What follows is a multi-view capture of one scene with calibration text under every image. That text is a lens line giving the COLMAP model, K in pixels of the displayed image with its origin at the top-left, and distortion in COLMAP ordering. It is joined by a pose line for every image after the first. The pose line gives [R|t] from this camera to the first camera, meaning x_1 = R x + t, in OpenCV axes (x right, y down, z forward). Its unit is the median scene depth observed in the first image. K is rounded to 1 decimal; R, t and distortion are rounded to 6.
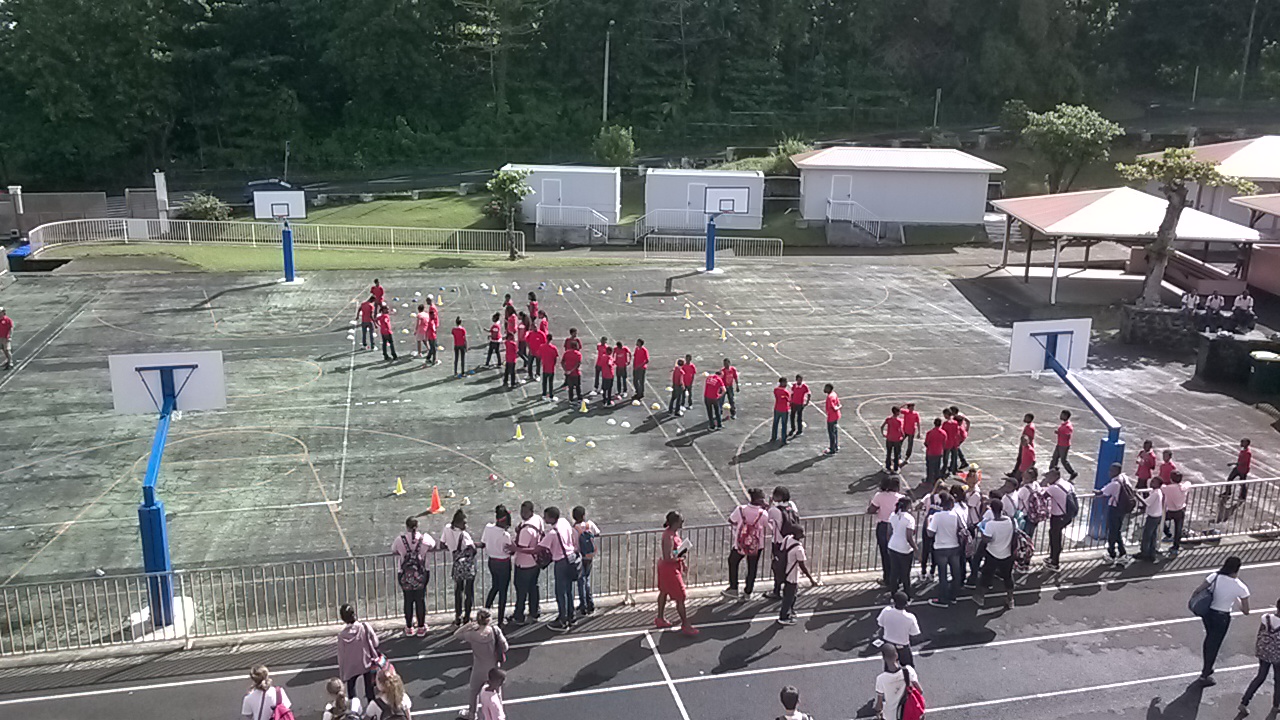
lens RADIAL K [[1055.3, 0, 640.0], [0, 1055.3, 360.0], [0, 0, 1]] dist [0.085214, -0.202611]
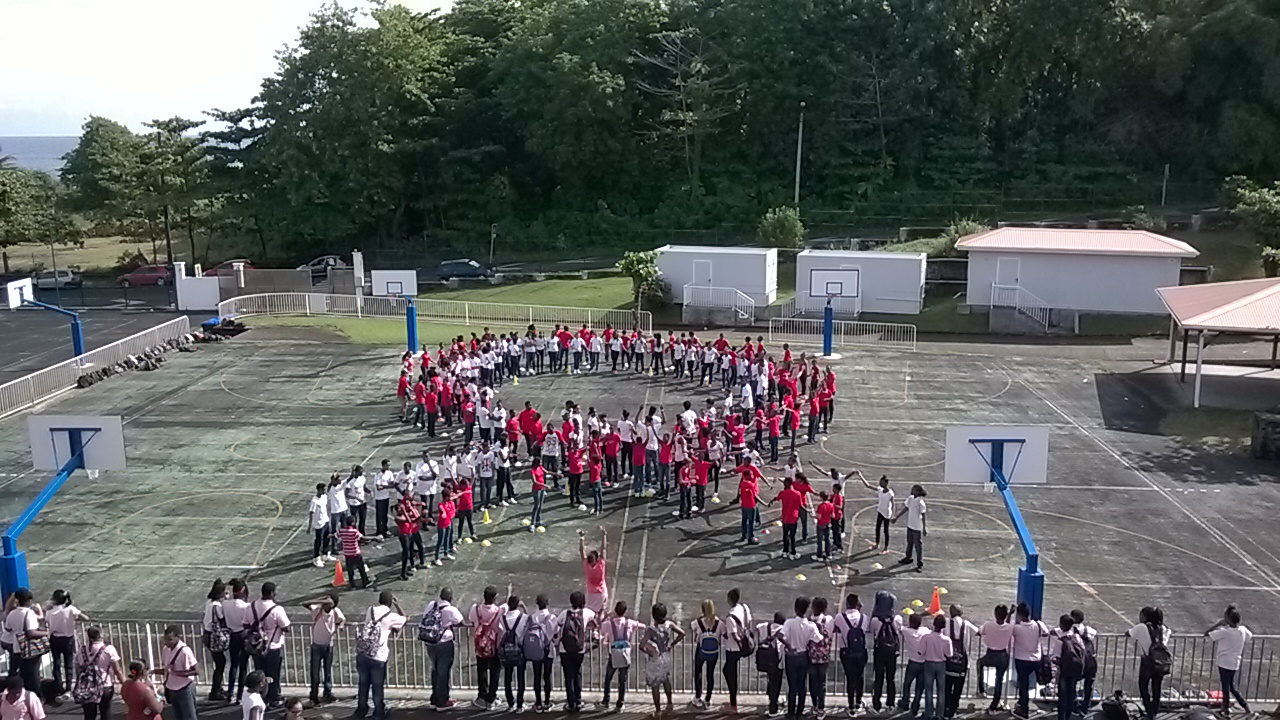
lens RADIAL K [[1060.8, 0, 640.0], [0, 1060.8, 360.0], [0, 0, 1]] dist [0.071370, -0.155226]
pose [[0.961909, 0.032111, -0.271478, 0.108269], [-0.052316, 0.996346, -0.067517, -0.005211], [0.268318, 0.079148, 0.960073, 0.024718]]
